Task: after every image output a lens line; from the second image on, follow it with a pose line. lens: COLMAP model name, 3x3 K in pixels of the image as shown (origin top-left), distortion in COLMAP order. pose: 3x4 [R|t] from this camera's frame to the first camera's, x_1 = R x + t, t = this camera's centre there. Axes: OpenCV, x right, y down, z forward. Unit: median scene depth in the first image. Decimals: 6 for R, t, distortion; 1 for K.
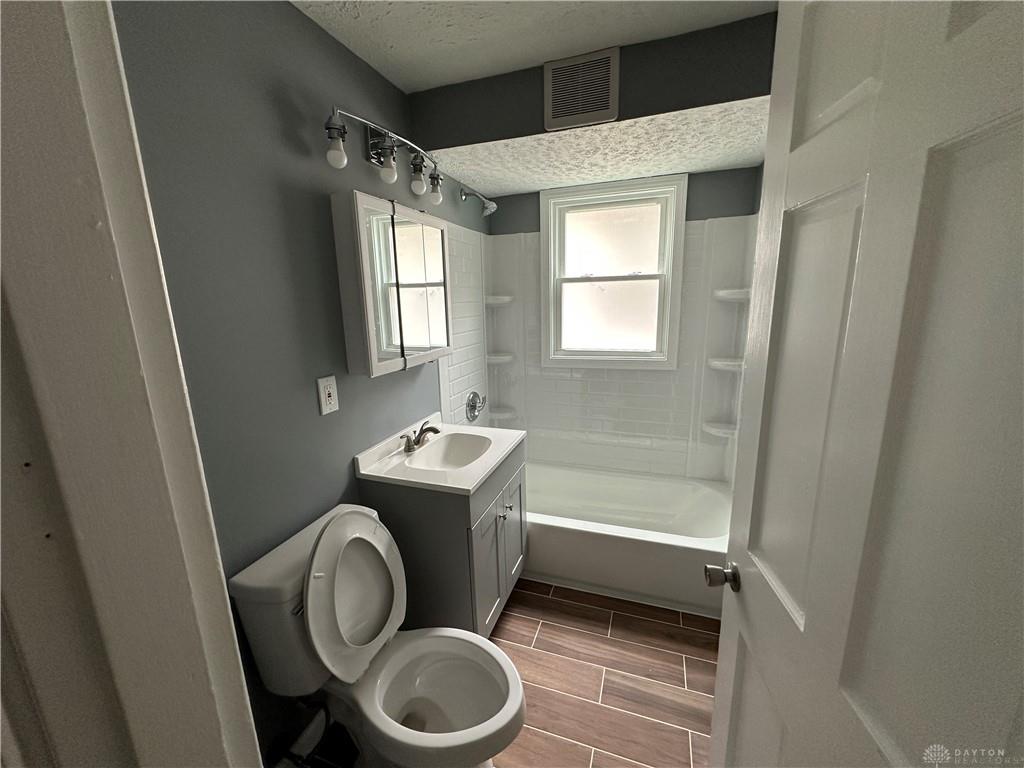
lens RADIAL K [[408.3, 0, 512.0], [0, 408.3, 384.0], [0, 0, 1]] dist [-0.001396, 0.000035]
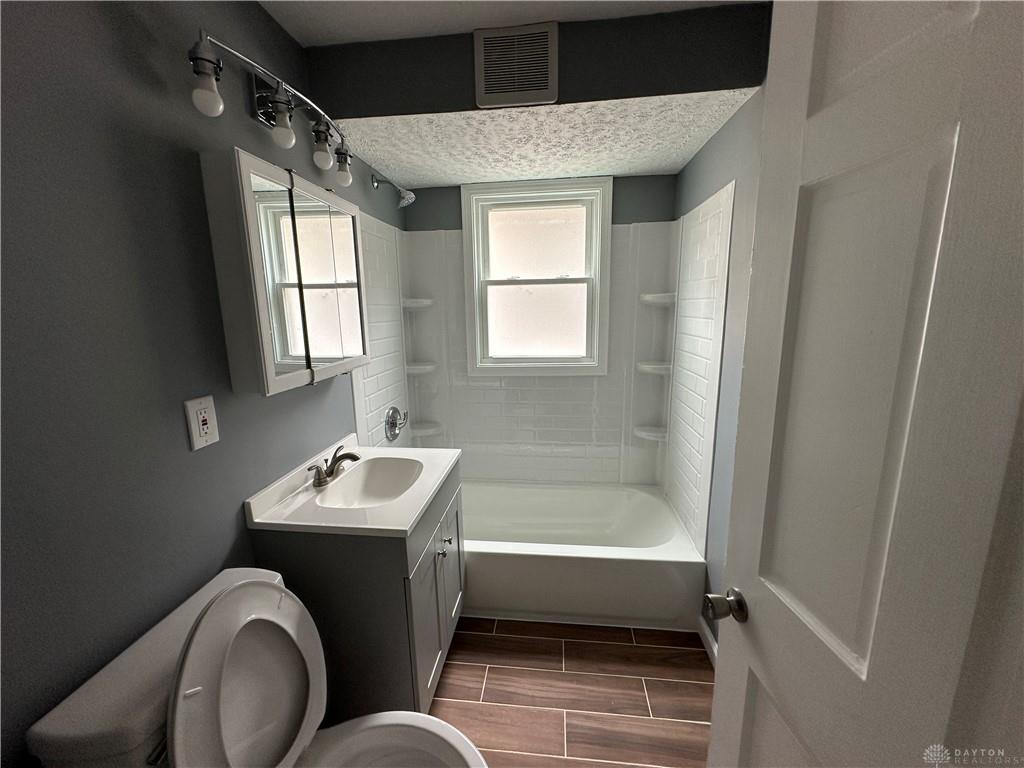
lens RADIAL K [[408.3, 0, 512.0], [0, 408.3, 384.0], [0, 0, 1]] dist [-0.001396, 0.000035]
pose [[0.974448, -0.035003, 0.221868, -0.054540], [0.040268, 0.999003, -0.019251, -0.004429], [-0.220973, 0.027693, 0.974887, 0.127356]]
